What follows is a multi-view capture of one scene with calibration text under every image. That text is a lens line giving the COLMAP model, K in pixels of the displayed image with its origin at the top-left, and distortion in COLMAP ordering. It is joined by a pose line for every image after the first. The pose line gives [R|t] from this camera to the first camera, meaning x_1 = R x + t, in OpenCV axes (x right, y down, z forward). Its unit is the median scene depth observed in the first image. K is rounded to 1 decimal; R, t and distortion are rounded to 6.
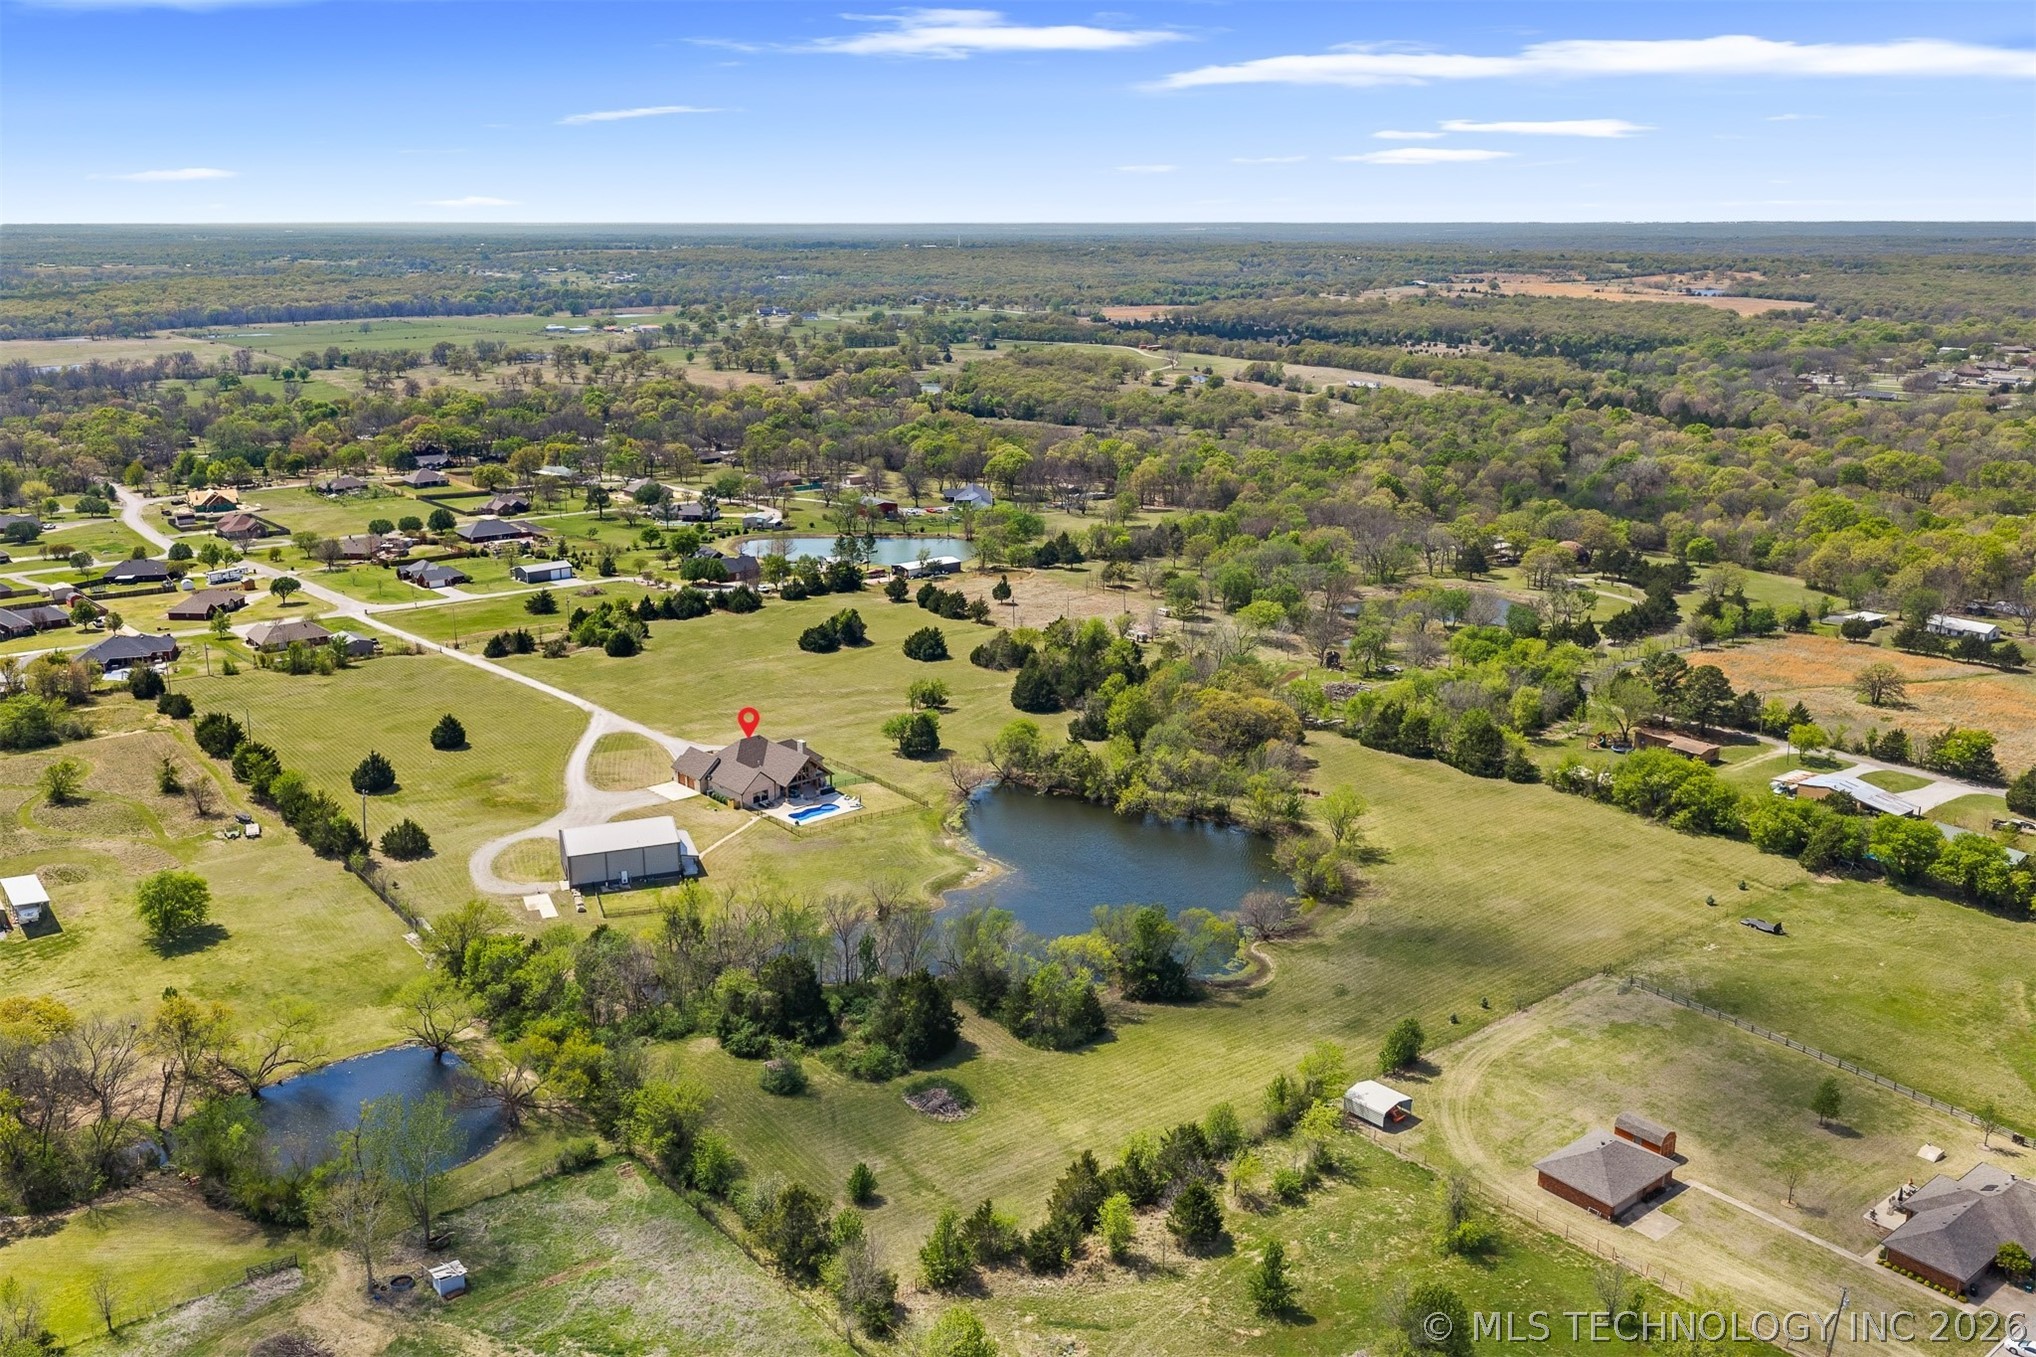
lens RADIAL K [[1708.7, 0, 1024.9], [0, 1708.7, 655.6], [0, 0, 1]] dist [0.005952, -0.008468]
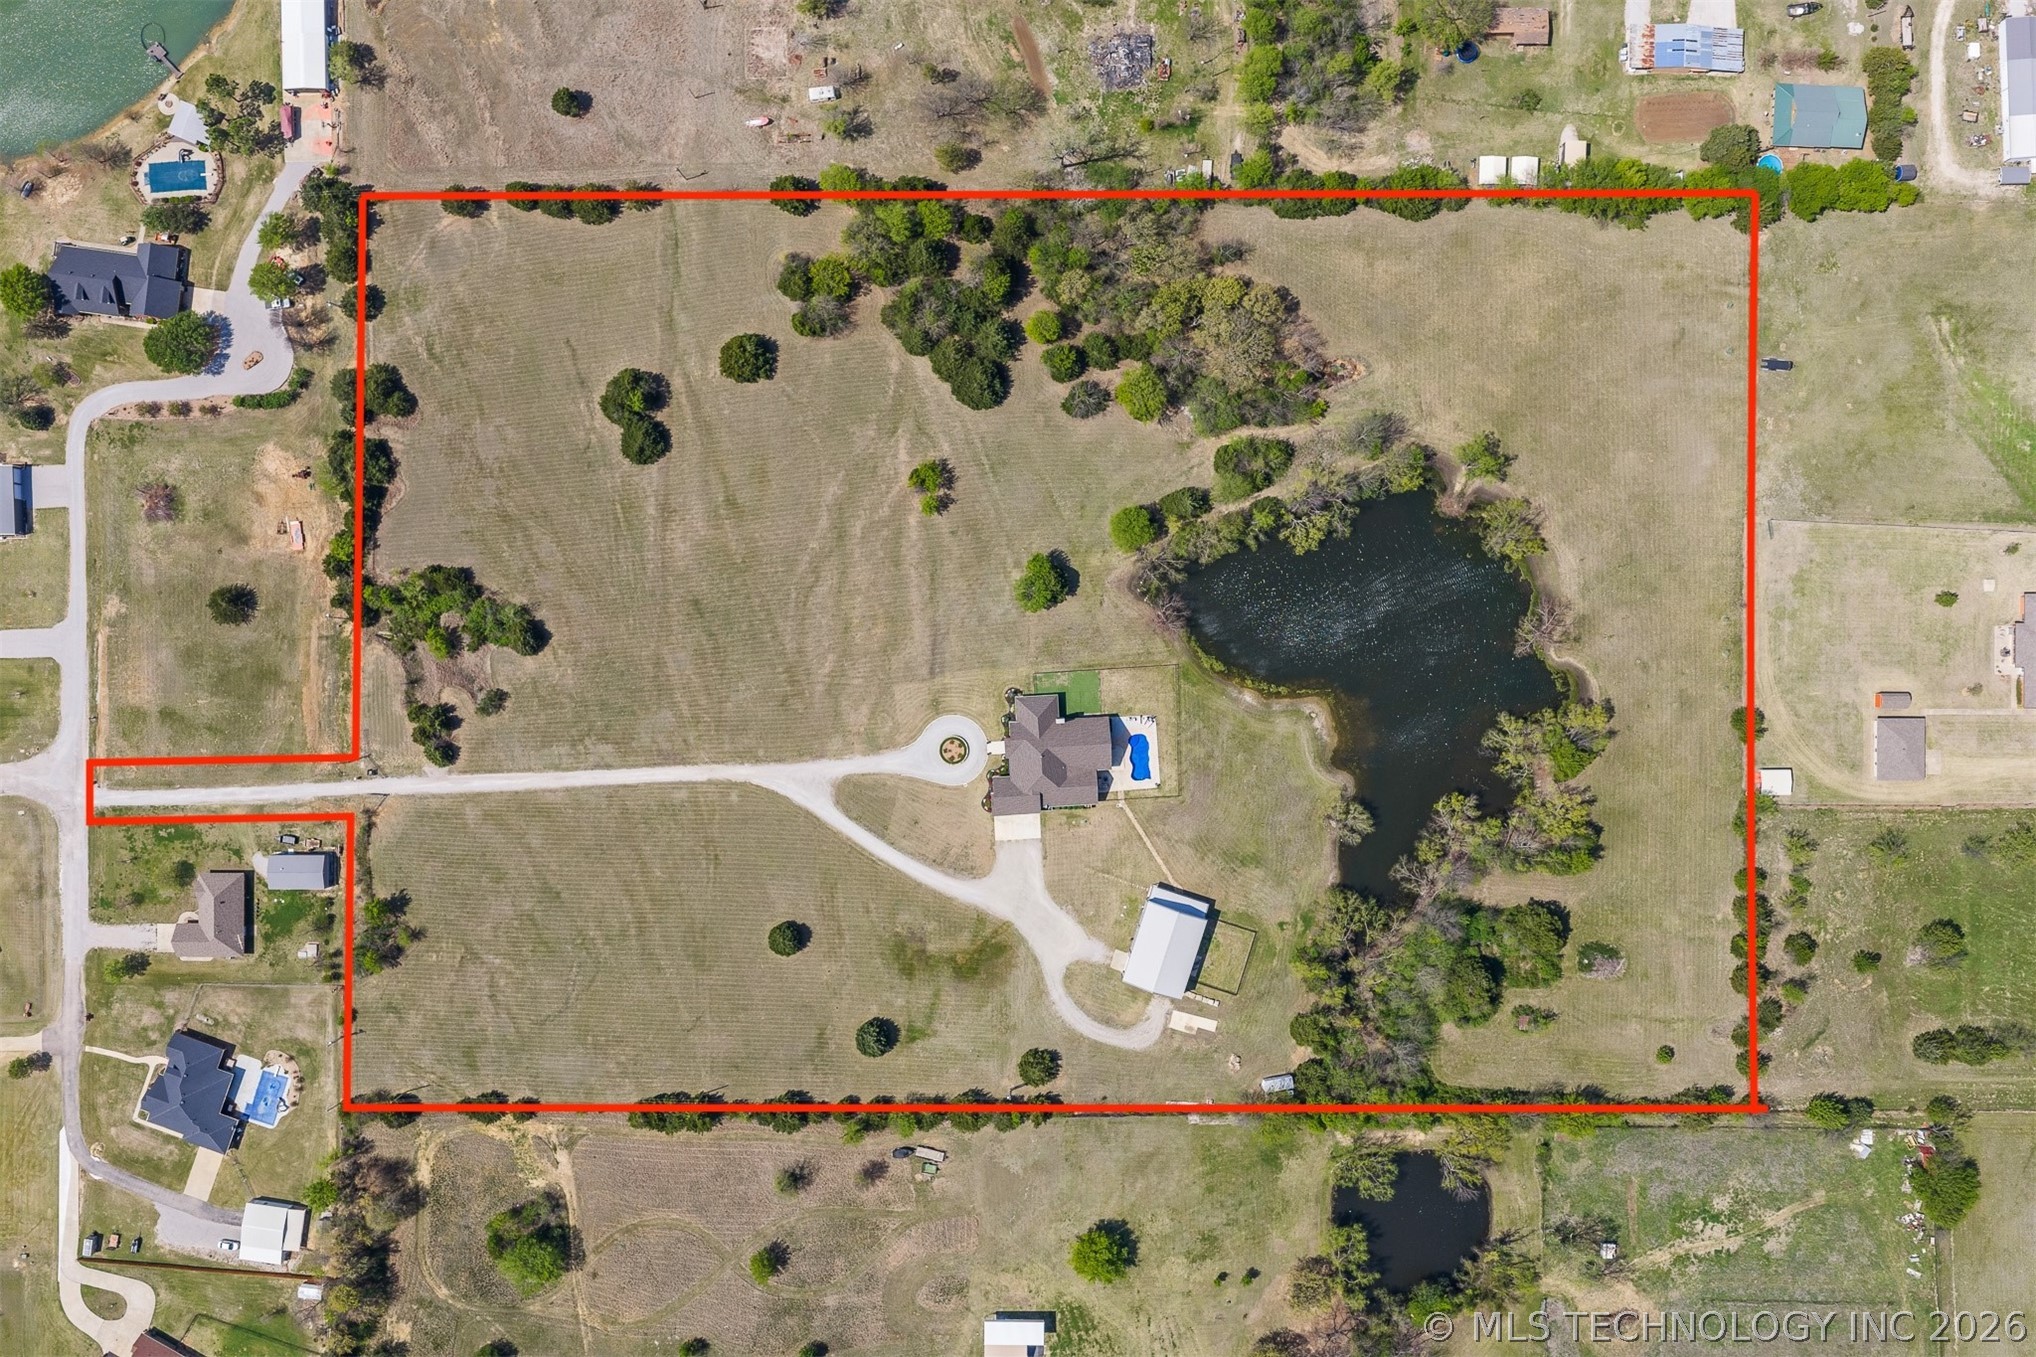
lens RADIAL K [[1679.8, 0, 1023.7], [0, 1679.8, 687.7], [0, 0, 1]] dist [0.030110, -0.059733]
pose [[0.627956, -0.778194, -0.009216, -0.121648], [0.194128, 0.145161, 0.970177, -1.021970], [-0.753648, -0.611018, 0.242224, 0.782583]]
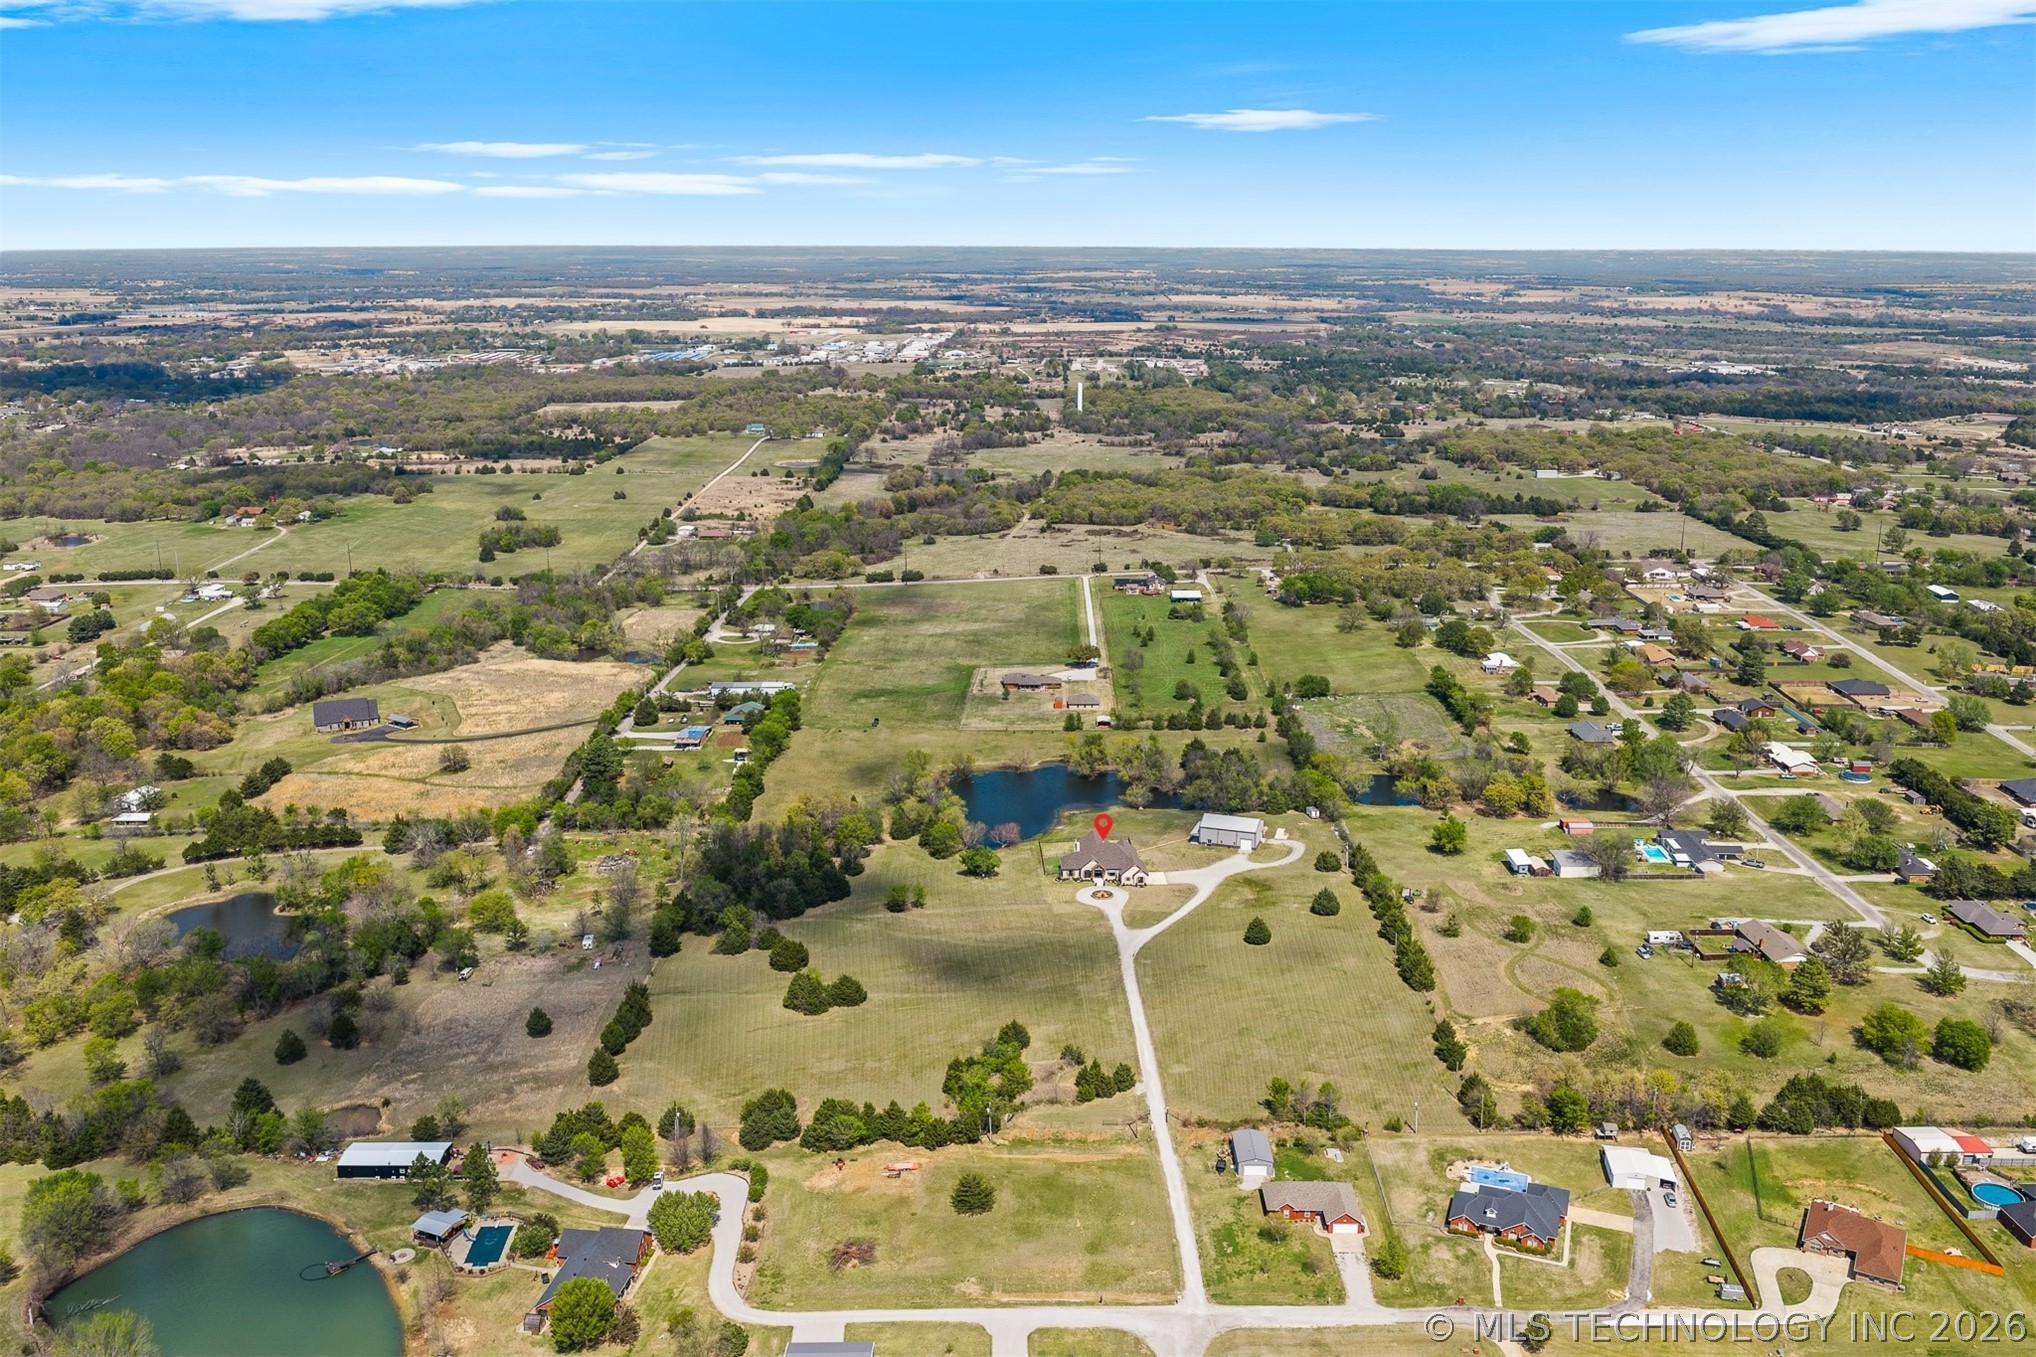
lens RADIAL K [[1679.8, 0, 1023.7], [0, 1679.8, 687.7], [0, 0, 1]] dist [0.030110, -0.059733]
pose [[-0.772368, -0.166618, 0.612932, -1.030680], [0.155901, 0.885734, 0.437230, -0.769250], [-0.615745, 0.433260, -0.658137, 2.016857]]
